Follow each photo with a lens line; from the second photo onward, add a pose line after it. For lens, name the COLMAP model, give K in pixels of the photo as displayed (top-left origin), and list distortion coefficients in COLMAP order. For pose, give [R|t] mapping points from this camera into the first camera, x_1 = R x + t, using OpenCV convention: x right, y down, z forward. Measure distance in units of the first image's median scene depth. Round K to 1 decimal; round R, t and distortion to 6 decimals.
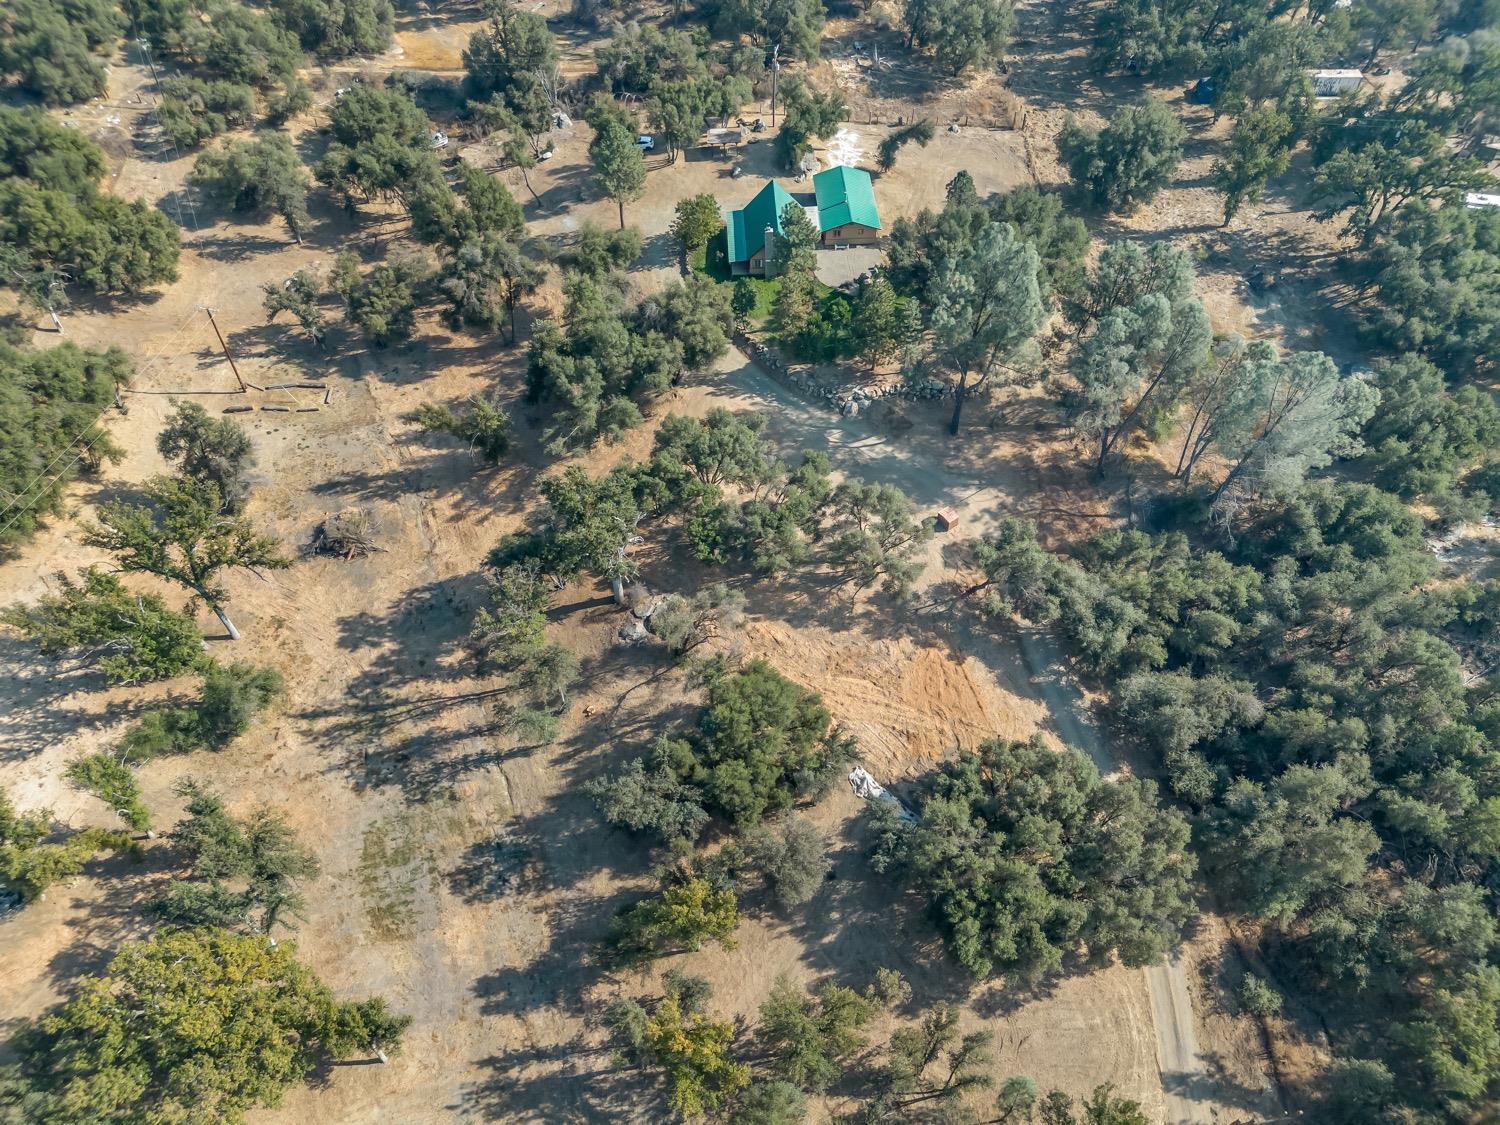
lens RADIAL K [[1012.1, 0, 750.0], [0, 1012.1, 562.5], [0, 0, 1]] dist [0.018327, -0.000176]
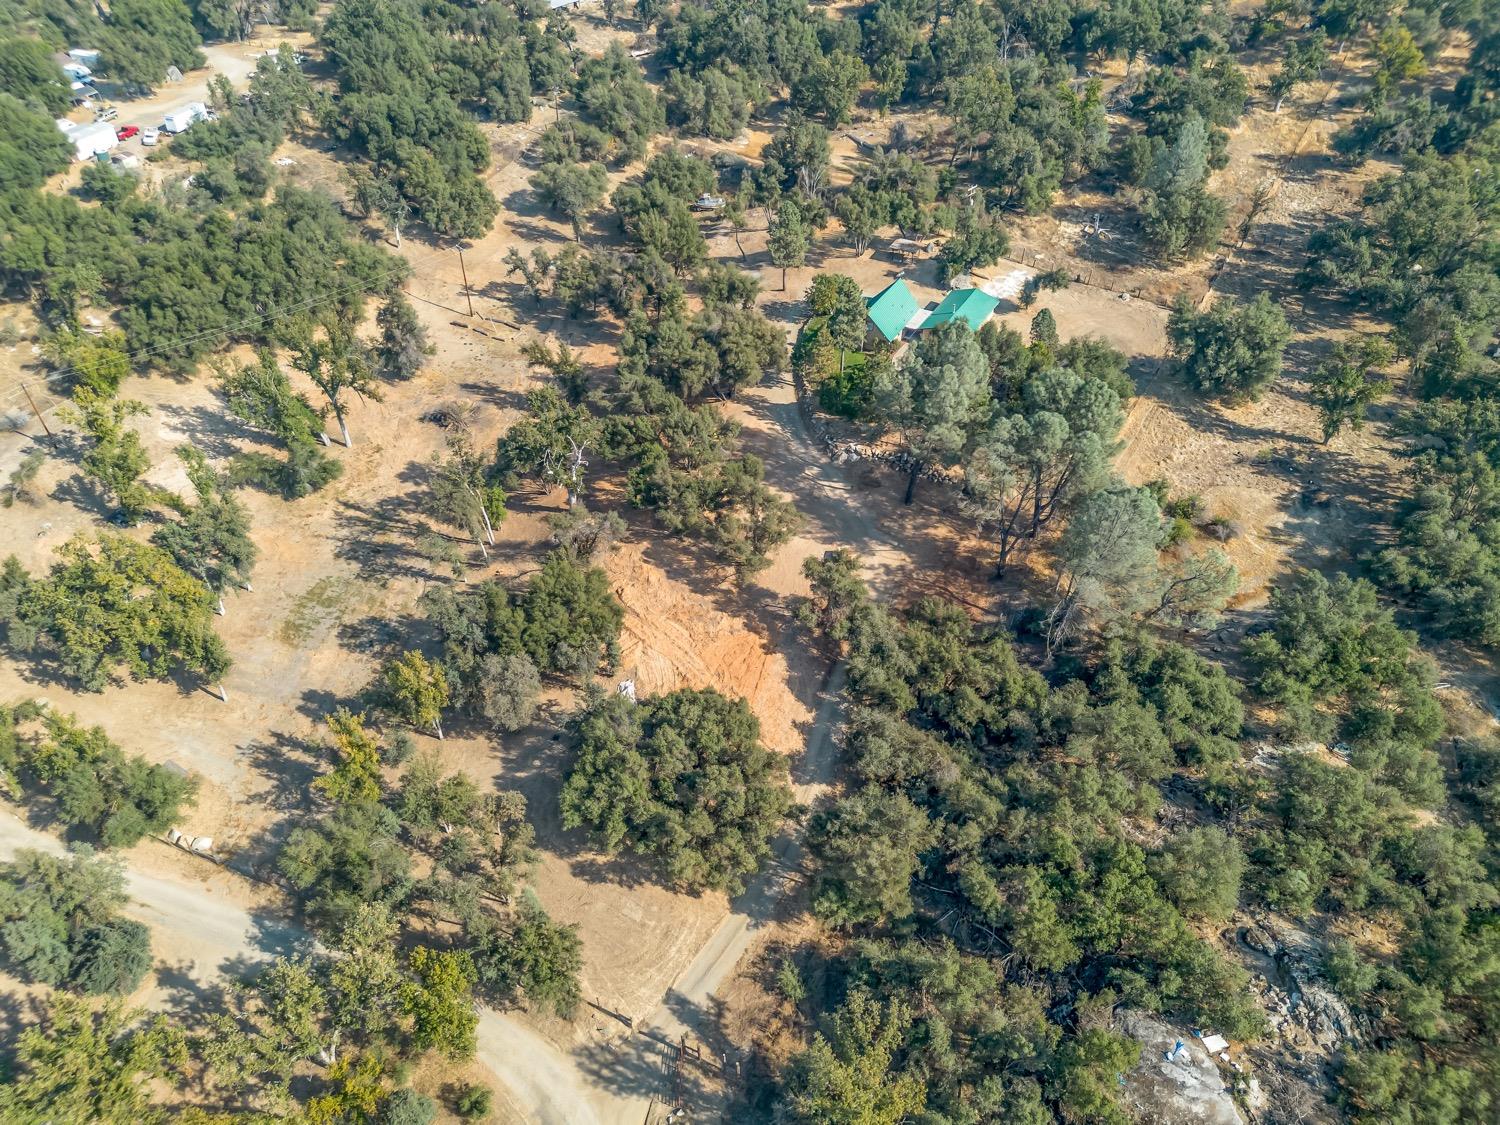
lens RADIAL K [[1012.1, 0, 750.0], [0, 1012.1, 562.5], [0, 0, 1]] dist [0.018327, -0.000176]
pose [[0.853167, 0.355097, -0.382116, 0.573892], [-0.406912, 0.911389, -0.061583, 0.081179], [0.326389, 0.208028, 0.922060, -0.082463]]
